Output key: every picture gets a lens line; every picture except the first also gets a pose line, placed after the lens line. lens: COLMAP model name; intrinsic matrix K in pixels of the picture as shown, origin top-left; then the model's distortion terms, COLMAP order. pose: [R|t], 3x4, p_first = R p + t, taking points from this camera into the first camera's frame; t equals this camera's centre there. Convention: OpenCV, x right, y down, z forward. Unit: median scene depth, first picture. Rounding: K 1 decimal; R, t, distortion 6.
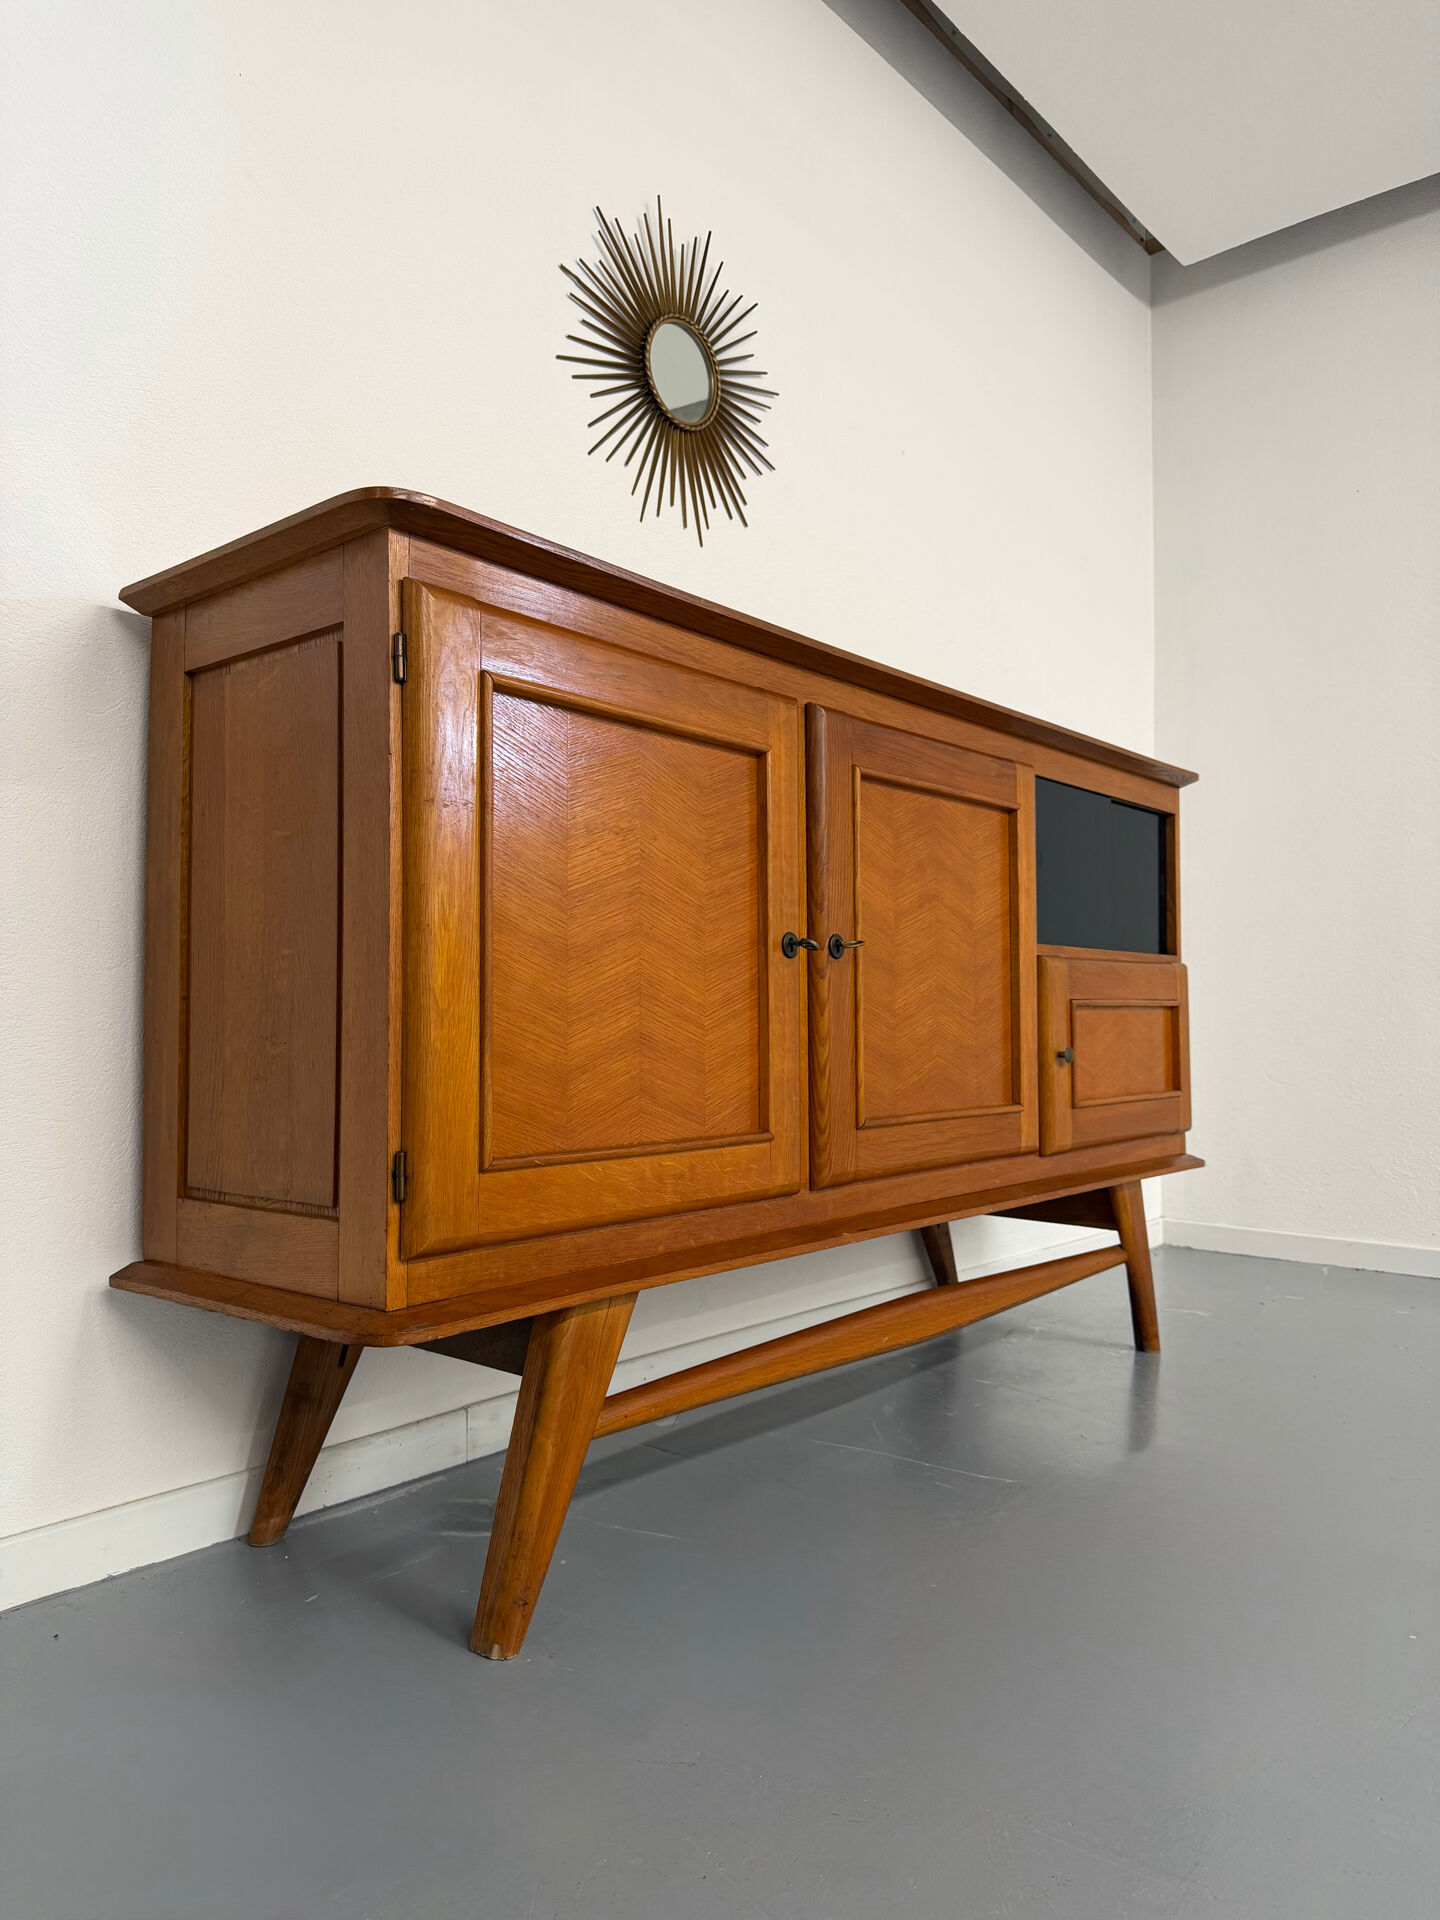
lens RADIAL K [[1359.8, 0, 724.6], [0, 1359.8, 950.3], [0, 0, 1]] dist [0.072298, -0.101704]
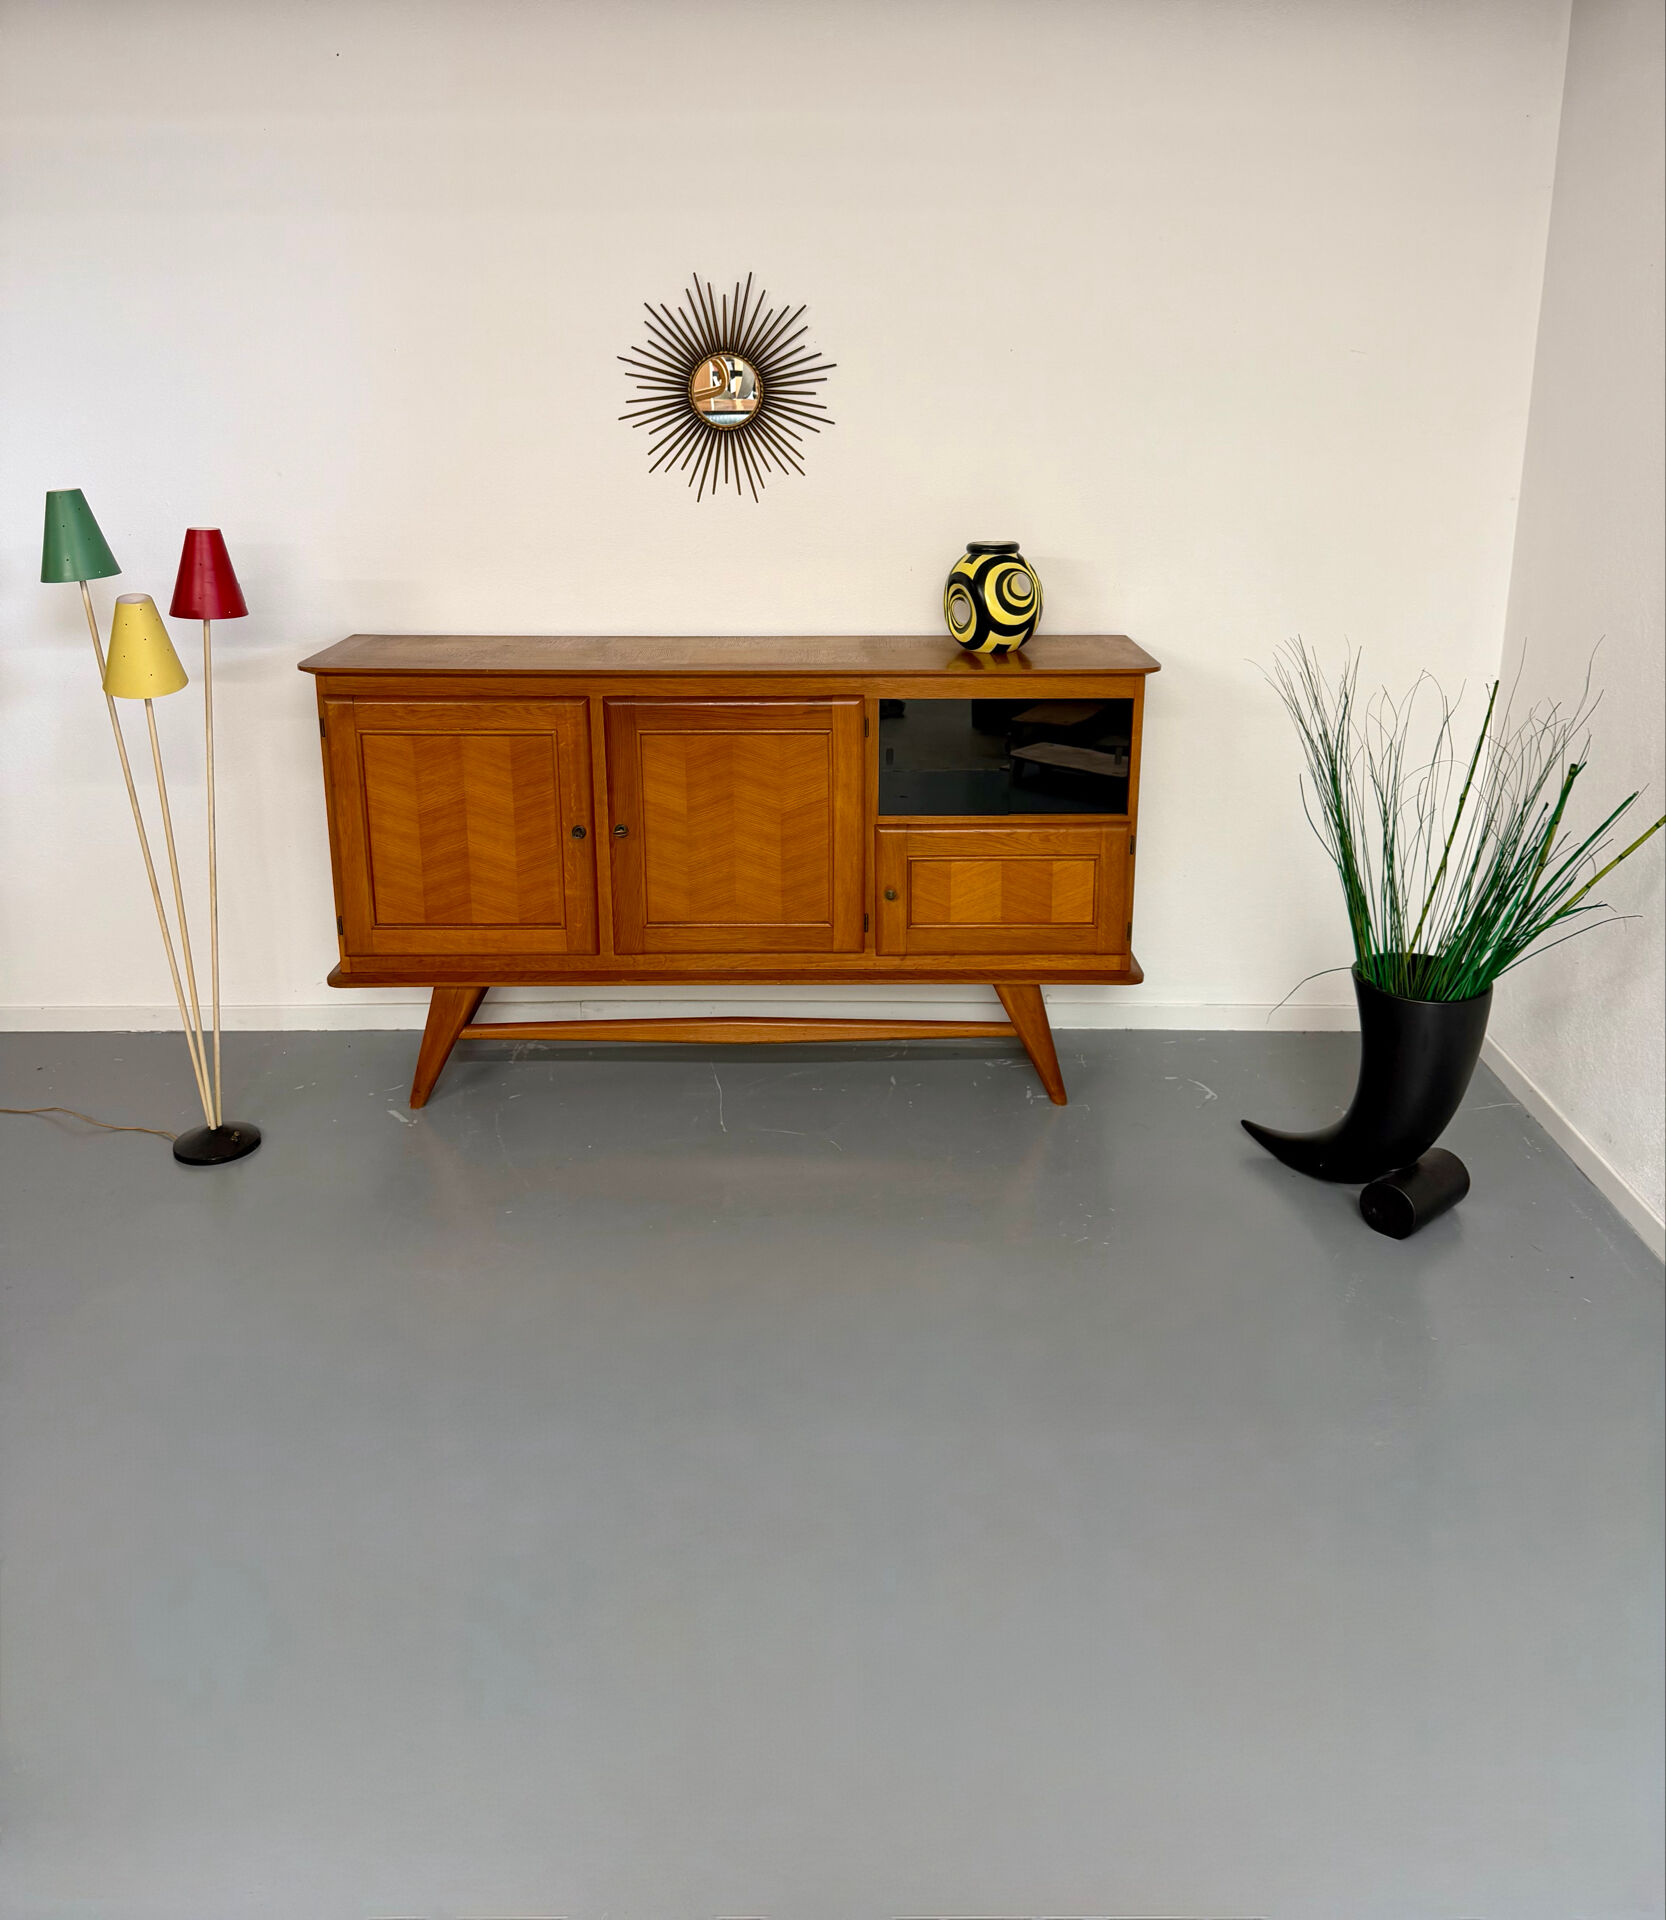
lens RADIAL K [[1556.9, 0, 834.7], [0, 1556.9, 818.6], [0, 0, 1]] dist [0.113885, -0.033692]
pose [[0.645421, 0.204094, -0.736055, 1.923298], [0.036471, 0.954308, 0.296591, -0.670352], [0.762956, -0.218270, 0.608487, -0.042658]]
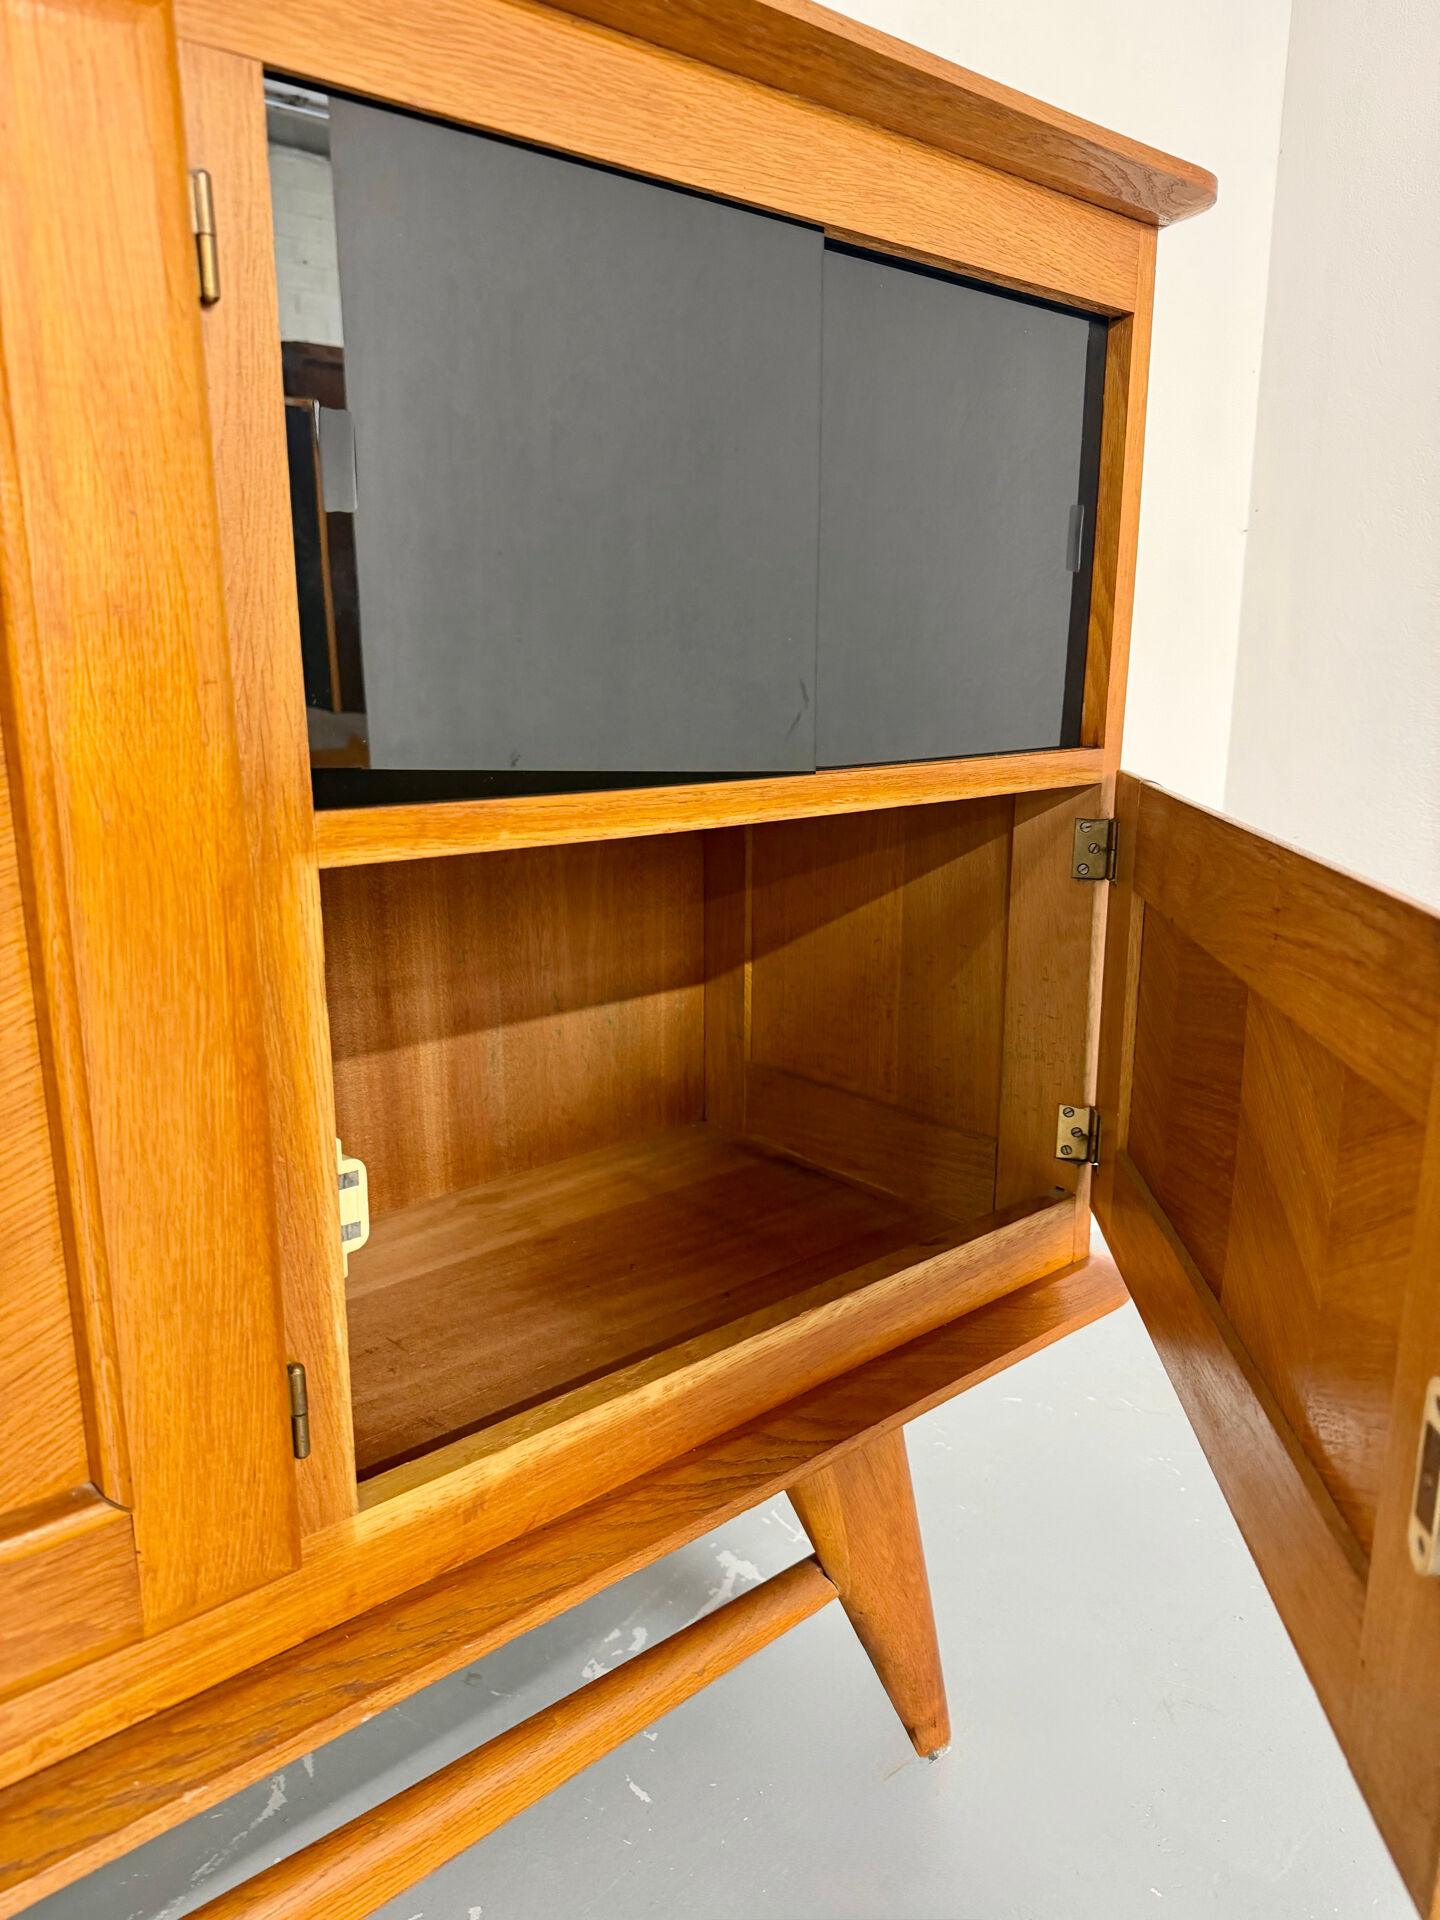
lens RADIAL K [[1359.8, 0, 714.8], [0, 1359.8, 966.3], [0, 0, 1]] dist [0.072298, -0.101704]
pose [[0.988016, 0.036609, -0.149949, 0.470266], [0.005802, 0.961971, 0.273091, -0.064864], [0.154244, -0.270688, 0.950230, 1.040922]]
